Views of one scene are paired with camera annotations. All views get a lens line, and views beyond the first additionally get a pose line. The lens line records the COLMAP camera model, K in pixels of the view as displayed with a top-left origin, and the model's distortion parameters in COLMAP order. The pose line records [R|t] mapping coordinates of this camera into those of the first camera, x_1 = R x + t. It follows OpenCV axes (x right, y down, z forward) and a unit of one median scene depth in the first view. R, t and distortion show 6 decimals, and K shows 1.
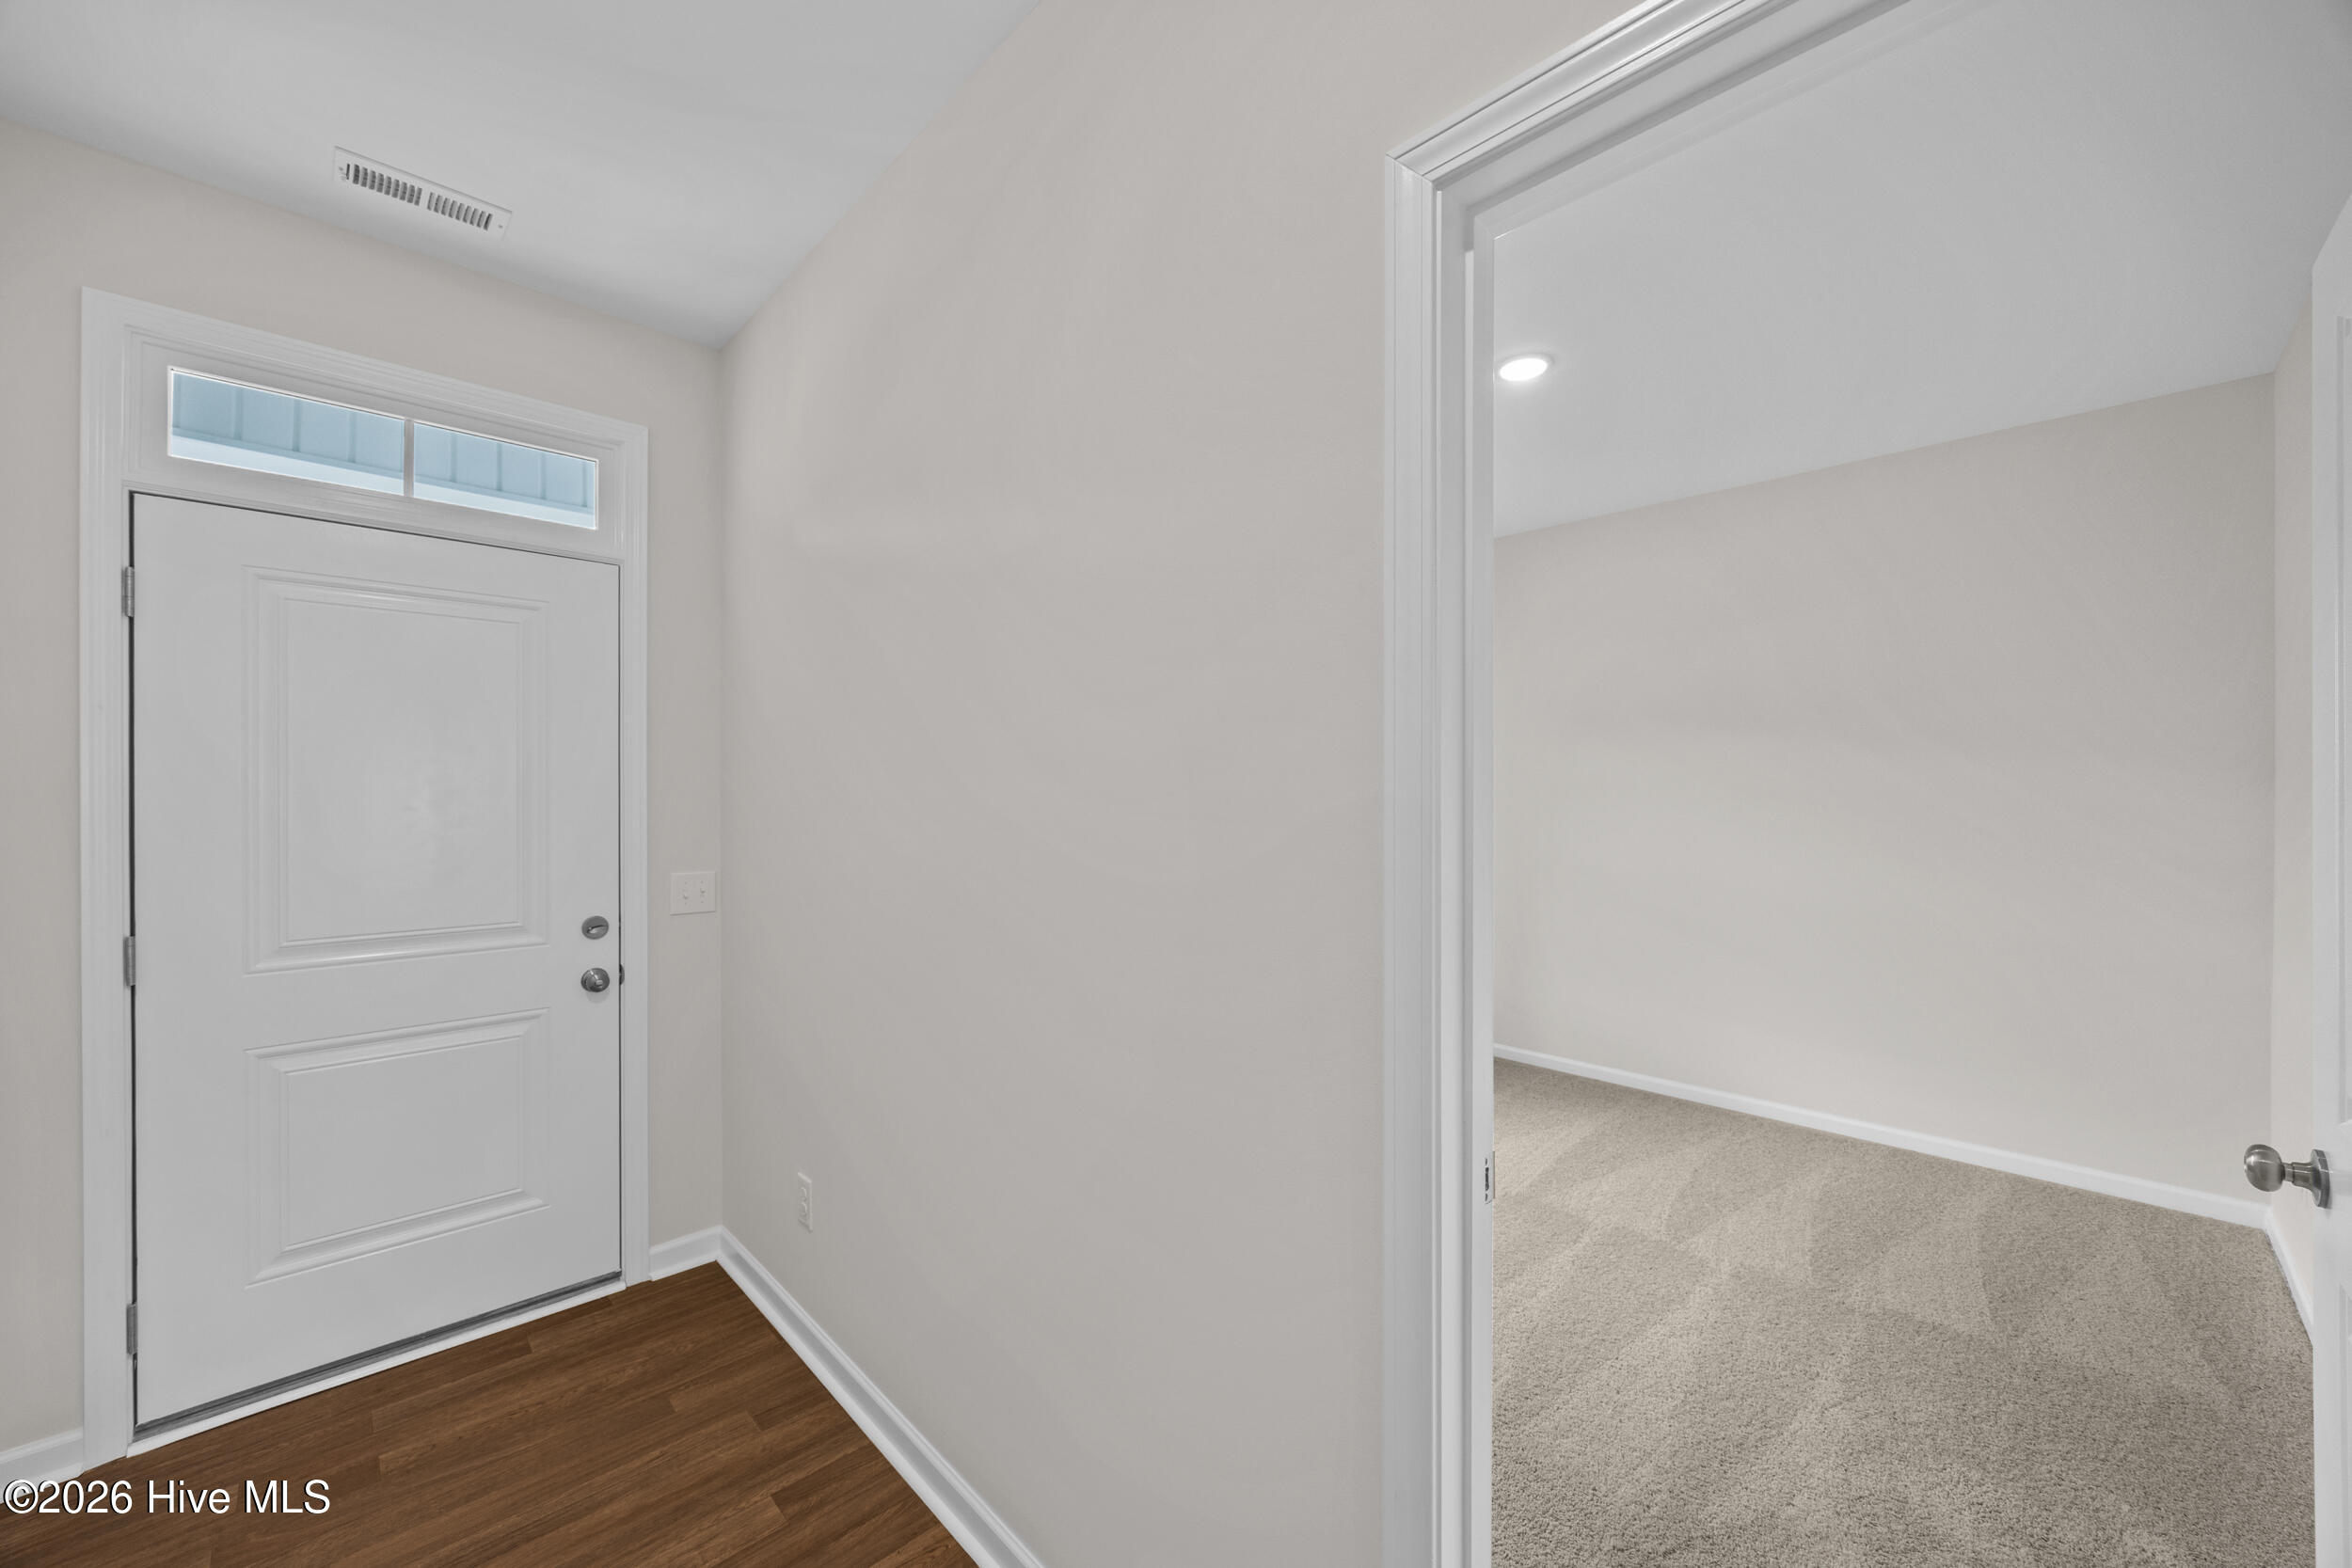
lens RADIAL K [[901.4, 0, 1176.9], [0, 901.4, 790.0], [0, 0, 1]] dist [0.001426, 0.000217]
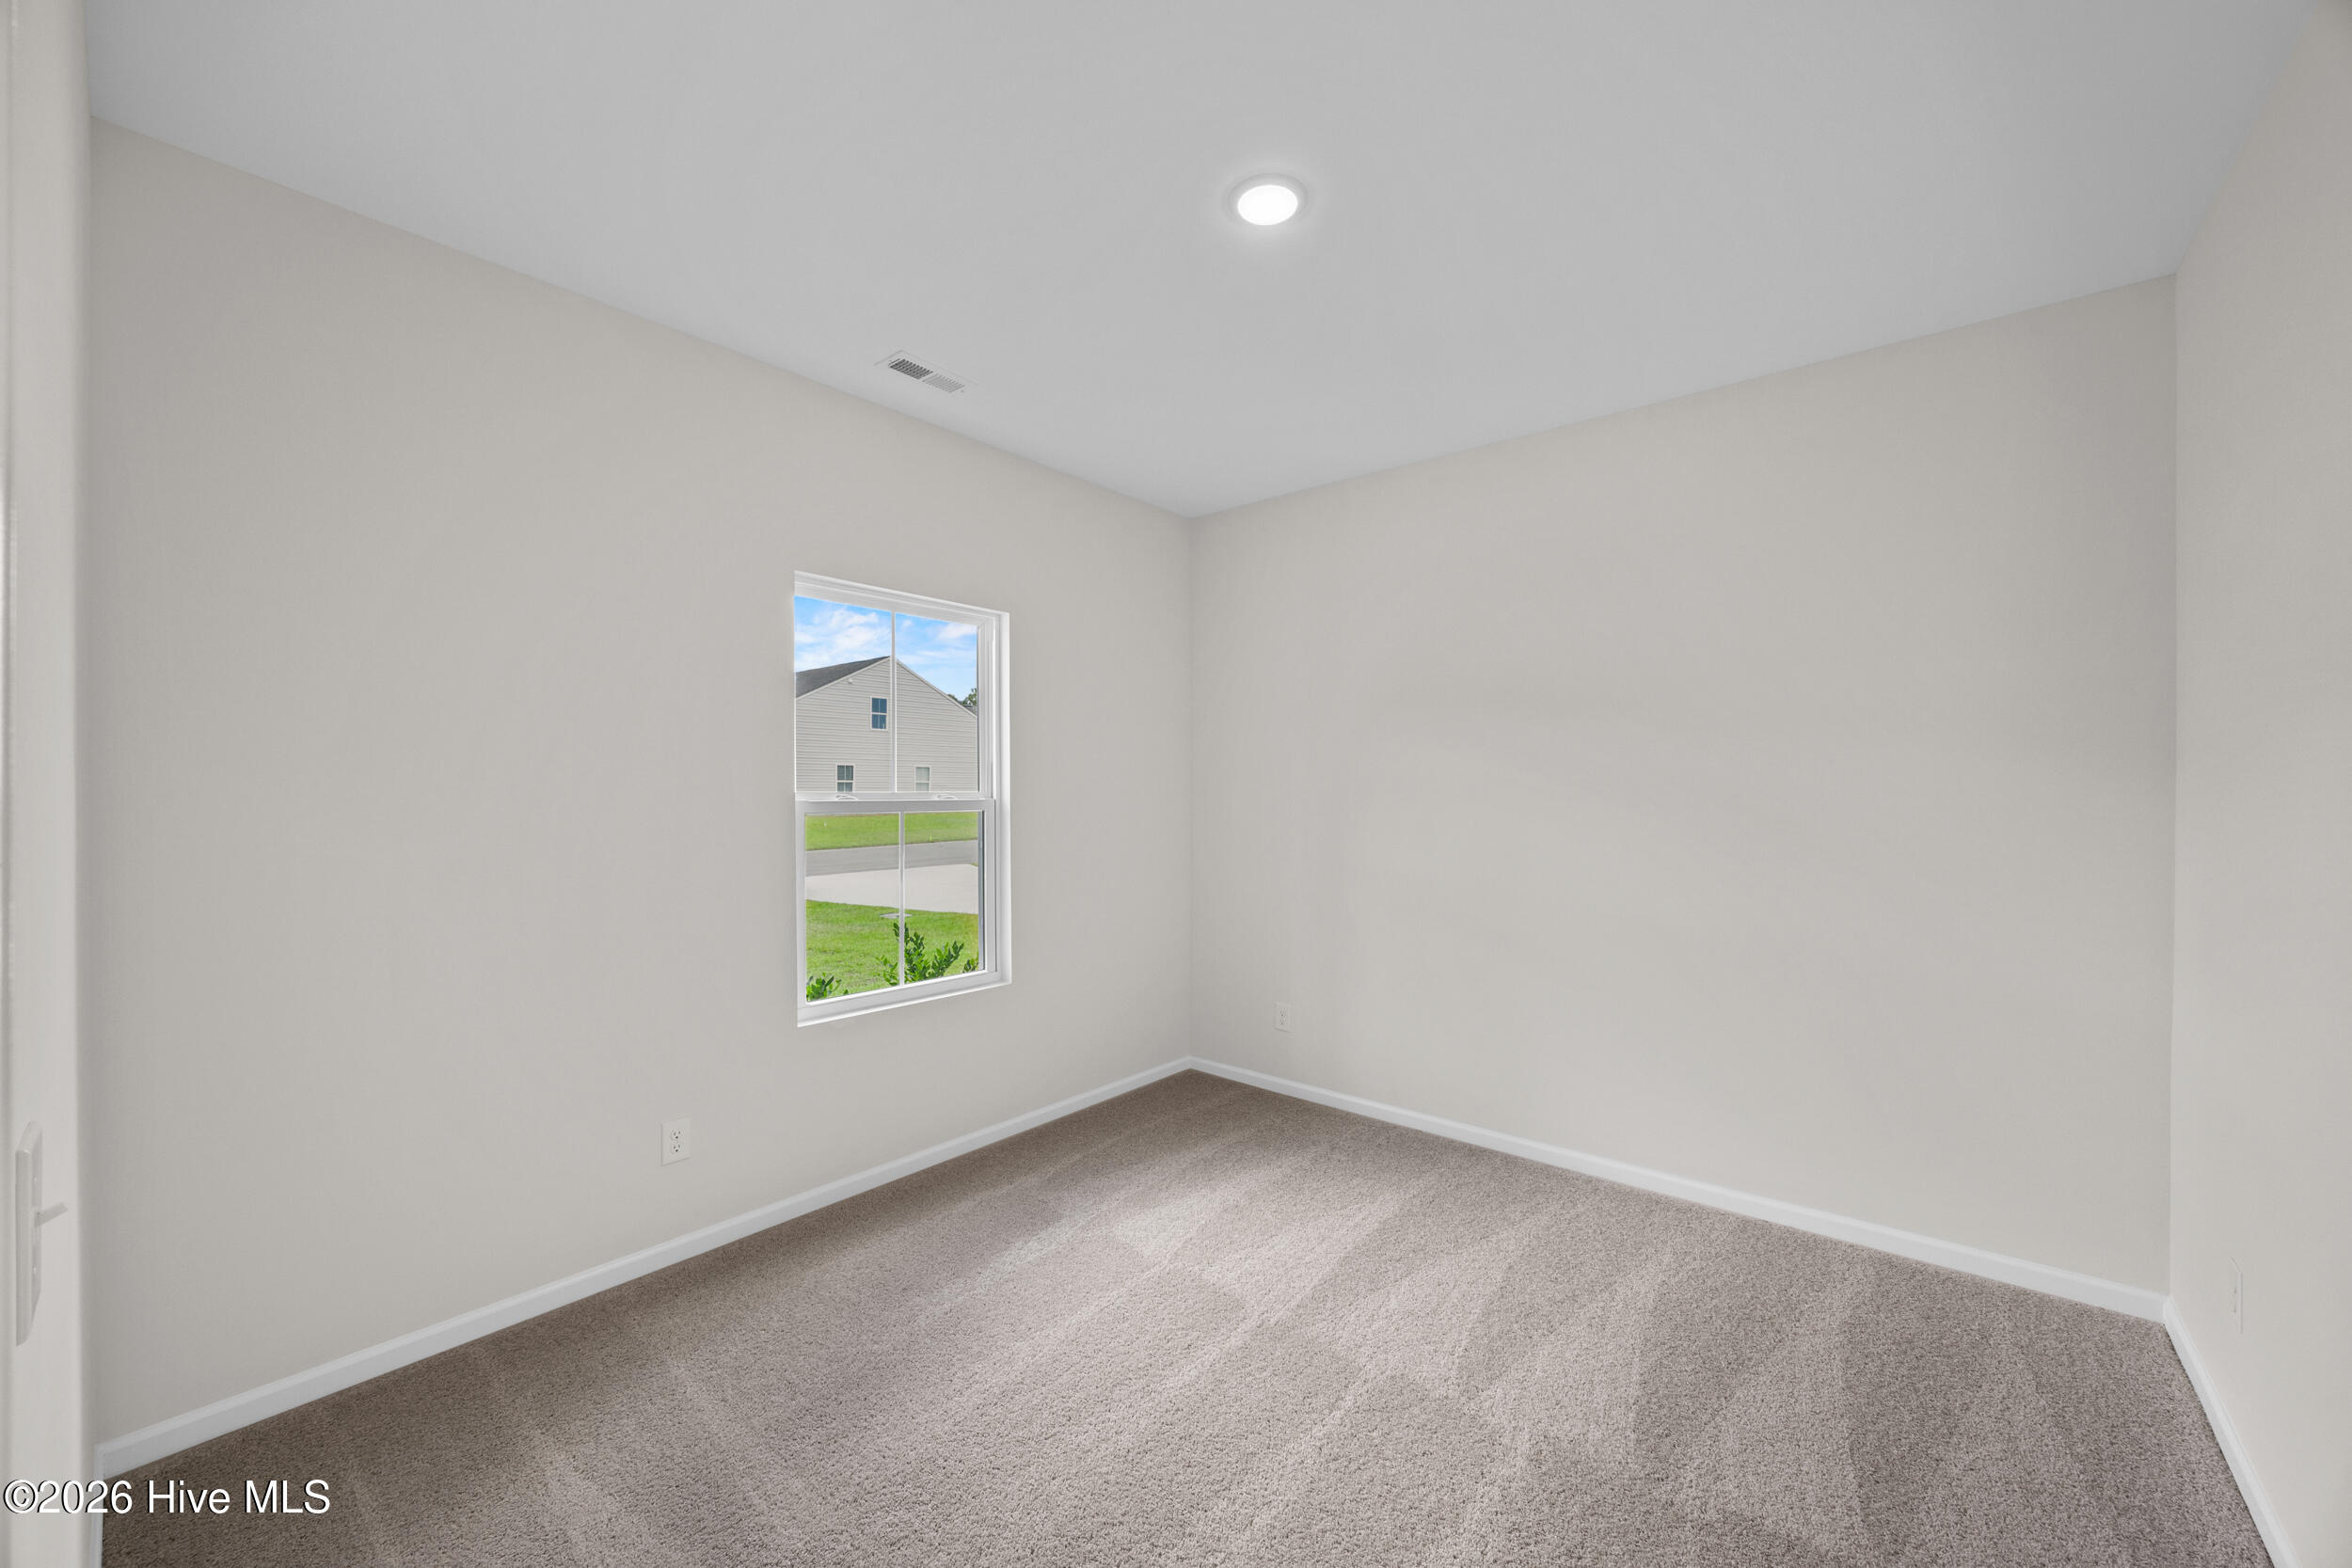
lens RADIAL K [[901.4, 0, 1176.9], [0, 901.4, 790.0], [0, 0, 1]] dist [0.001426, 0.000217]
pose [[0.994783, -0.000387, 0.102008, 0.230167], [-0.000044, 0.999991, 0.004228, 0.000006], [-0.102009, -0.004210, 0.994775, 0.276386]]
